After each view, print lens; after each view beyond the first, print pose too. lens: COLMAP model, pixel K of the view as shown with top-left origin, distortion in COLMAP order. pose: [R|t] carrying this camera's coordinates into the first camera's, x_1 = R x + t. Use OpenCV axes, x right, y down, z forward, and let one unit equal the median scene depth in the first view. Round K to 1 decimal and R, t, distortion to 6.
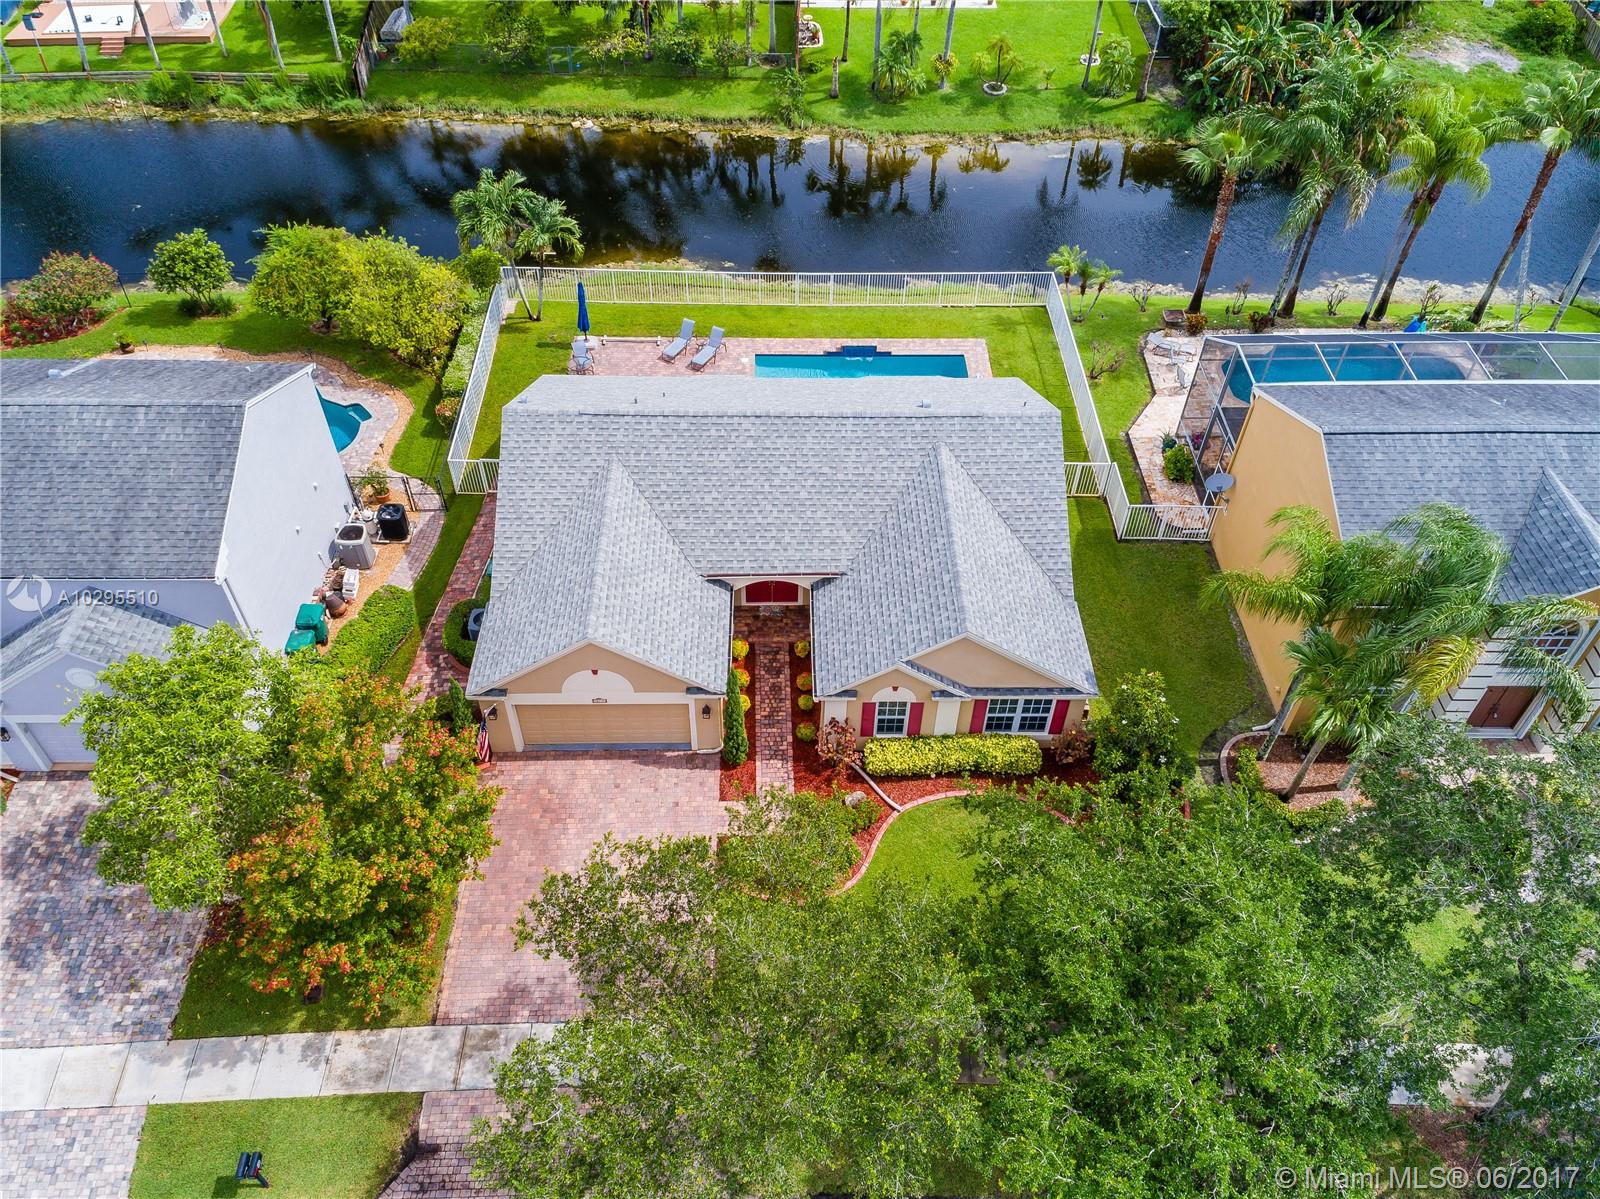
lens RADIAL K [[1189.2, 0, 800.0], [0, 1189.2, 599.5], [0, 0, 1]] dist [0.221289, -0.267678]
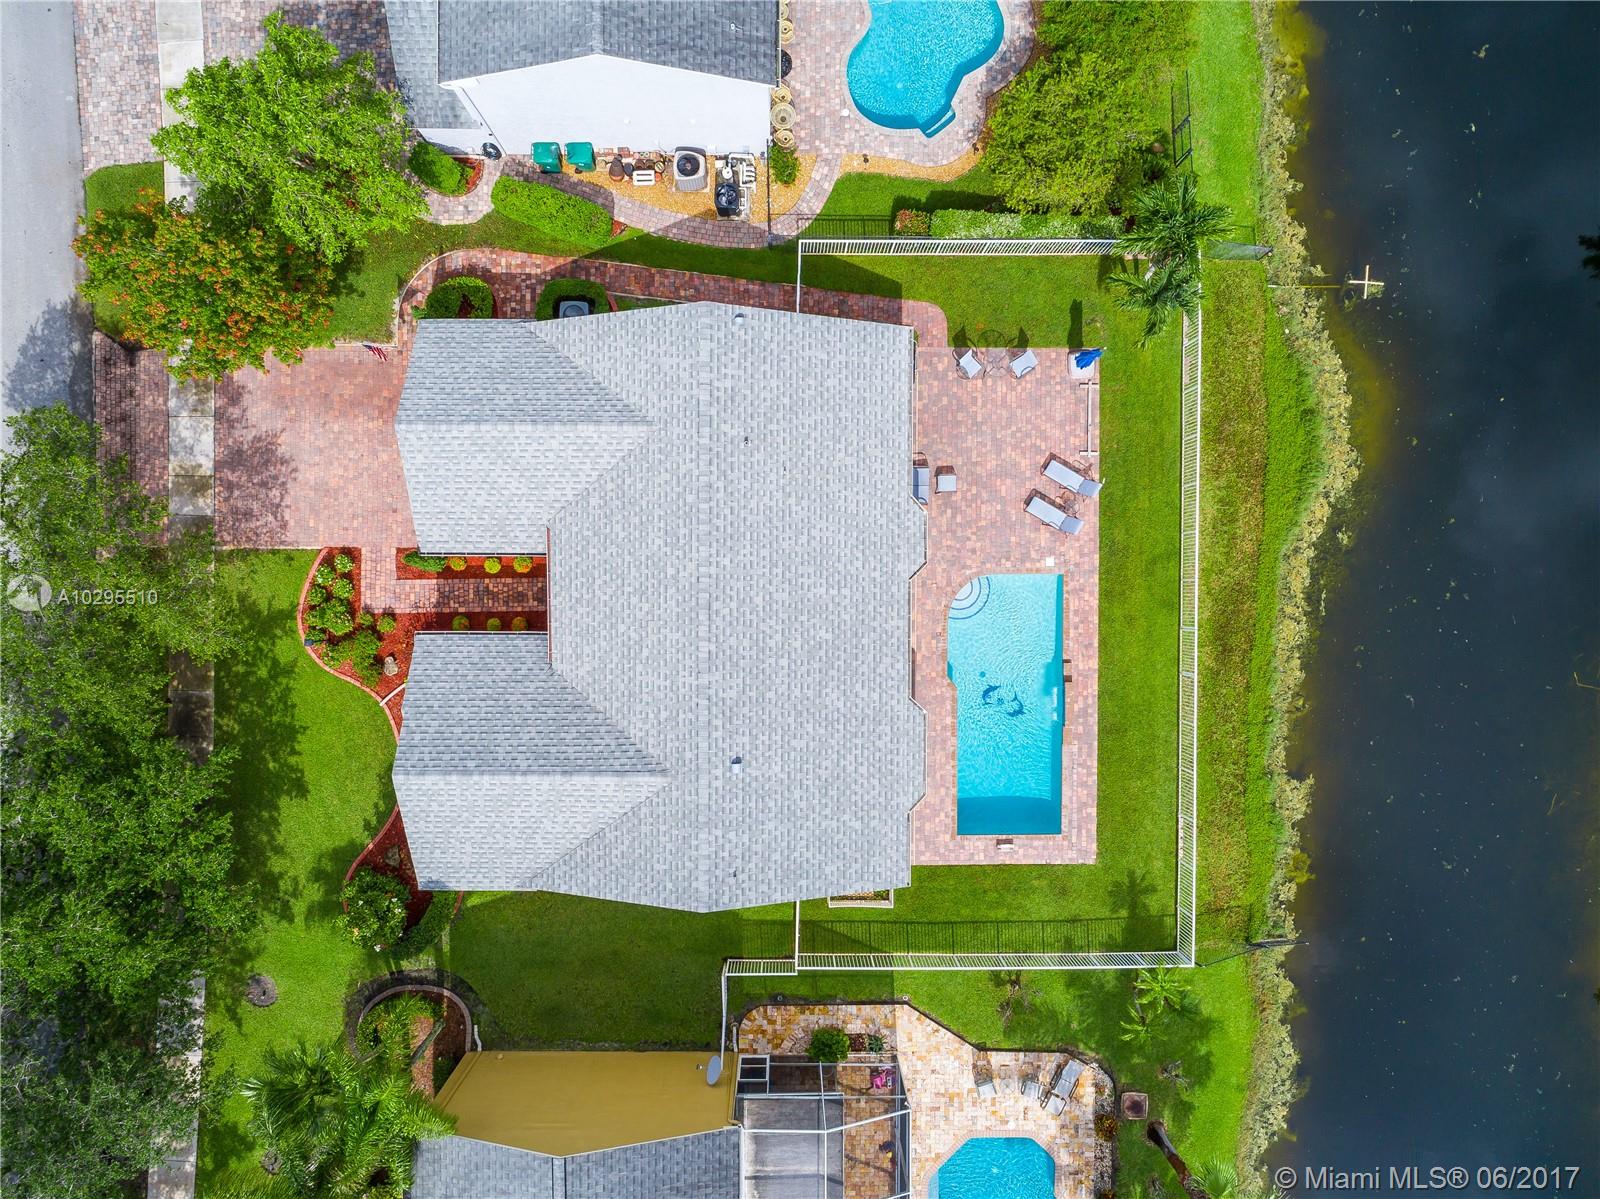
lens RADIAL K [[1199.4, 0, 800.0], [0, 1199.4, 599.5], [0, 0, 1]] dist [-0.008769, -0.003755]
pose [[-0.019282, 0.999799, -0.005508, -0.015144], [-0.726973, -0.010238, 0.686589, -0.733732], [0.686395, 0.017243, 0.727025, 0.344604]]
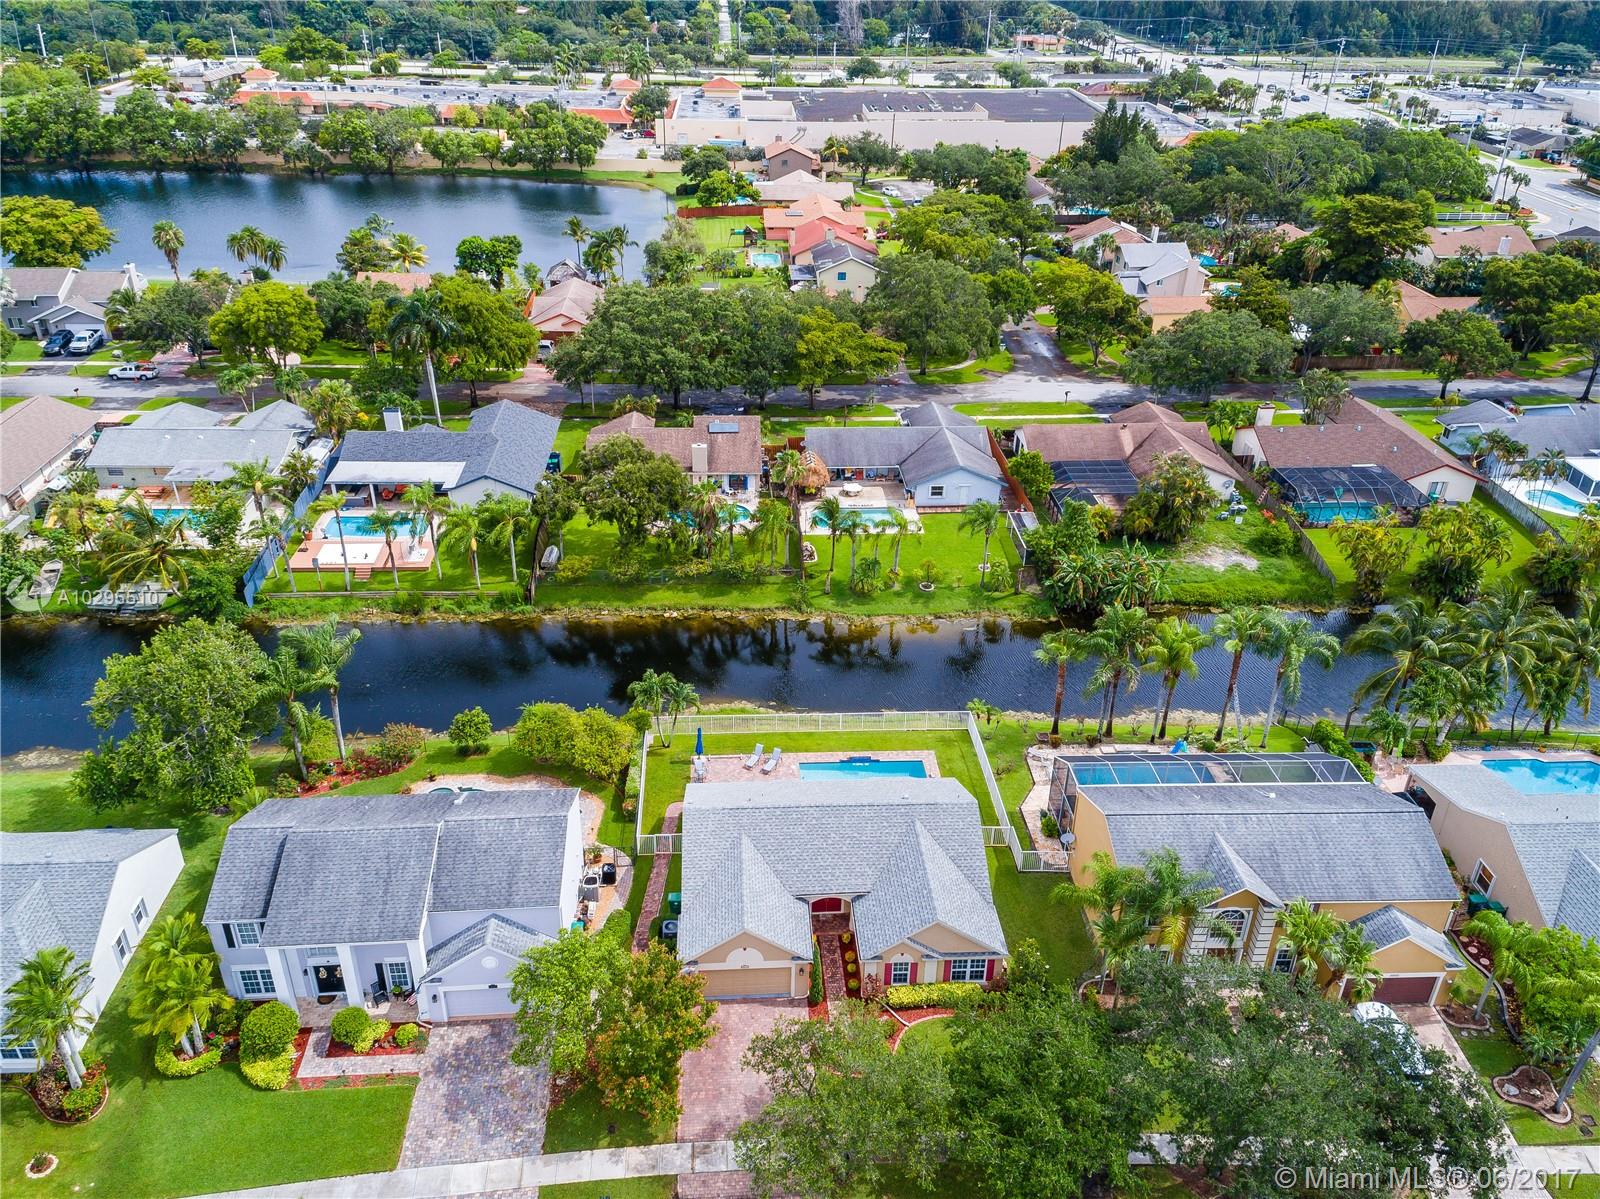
lens RADIAL K [[1189.2, 0, 800.0], [0, 1189.2, 599.5], [0, 0, 1]] dist [0.221289, -0.267678]
pose [[0.998838, -0.020312, 0.043707, -0.121656], [0.031893, 0.958467, -0.283416, 0.058769], [-0.036135, 0.284480, 0.958001, -0.779737]]
